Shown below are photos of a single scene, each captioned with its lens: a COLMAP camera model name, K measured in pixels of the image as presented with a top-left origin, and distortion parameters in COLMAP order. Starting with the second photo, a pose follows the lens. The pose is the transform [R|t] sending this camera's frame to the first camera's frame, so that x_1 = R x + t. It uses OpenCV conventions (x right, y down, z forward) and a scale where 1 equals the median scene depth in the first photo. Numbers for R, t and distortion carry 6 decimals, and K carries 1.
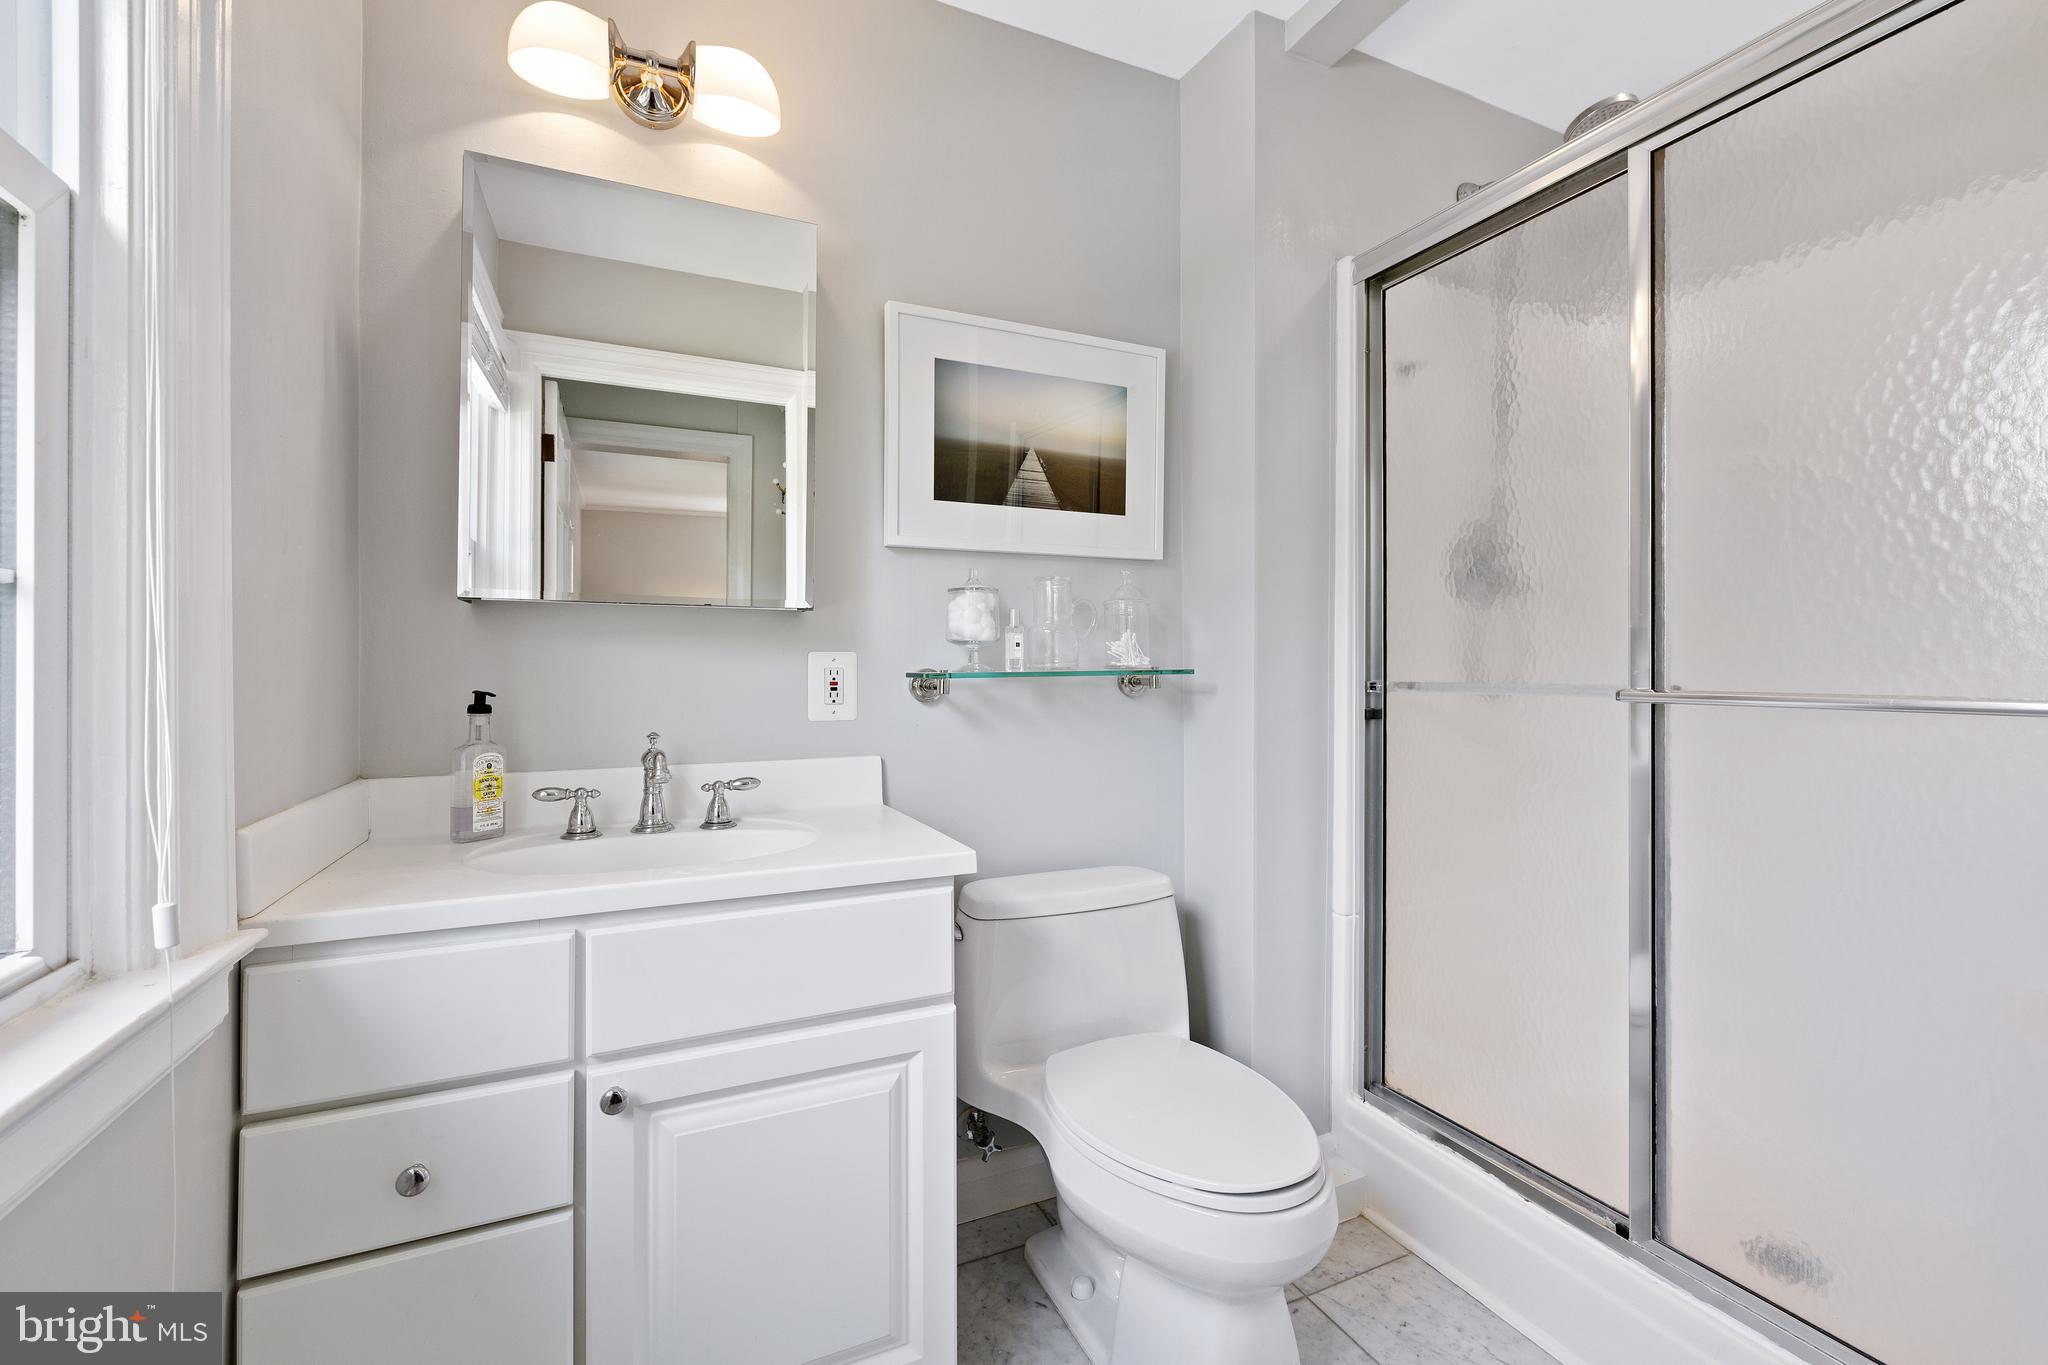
lens RADIAL K [[870.9, 0, 1013.8], [0, 870.9, 669.5], [0, 0, 1]] dist [0.001049, 0.000368]
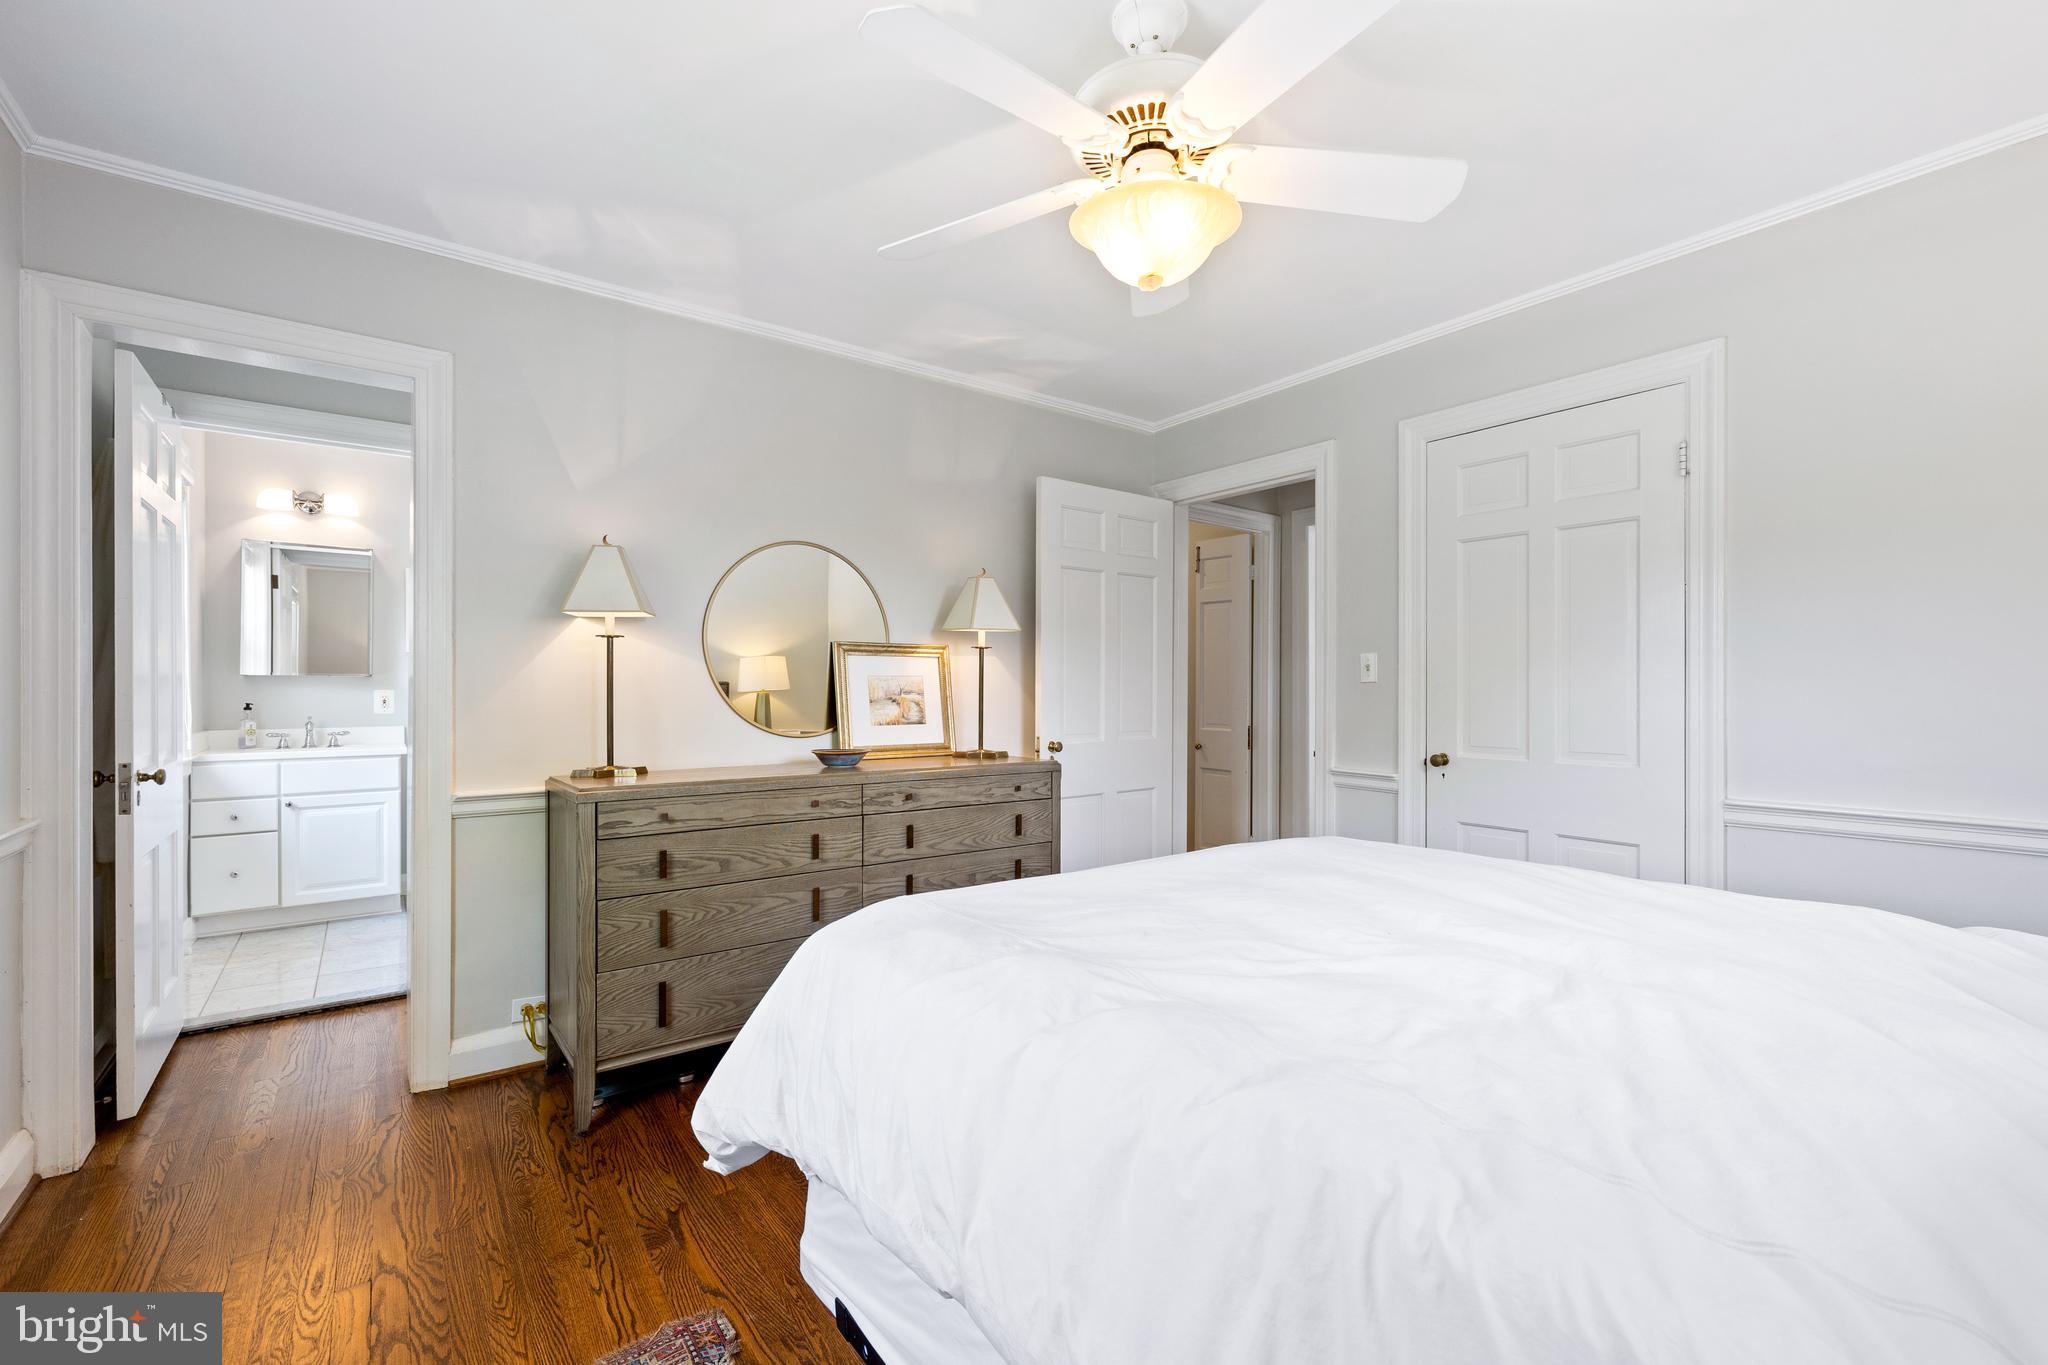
lens RADIAL K [[893.7, 0, 1018.6], [0, 893.7, 690.6], [0, 0, 1]] dist [-0.000101, -0.000017]
pose [[0.980946, 0.003456, 0.194250, 1.520650], [-0.004782, 0.999968, 0.006358, -0.056181], [-0.194222, -0.007166, 0.980931, -2.754692]]
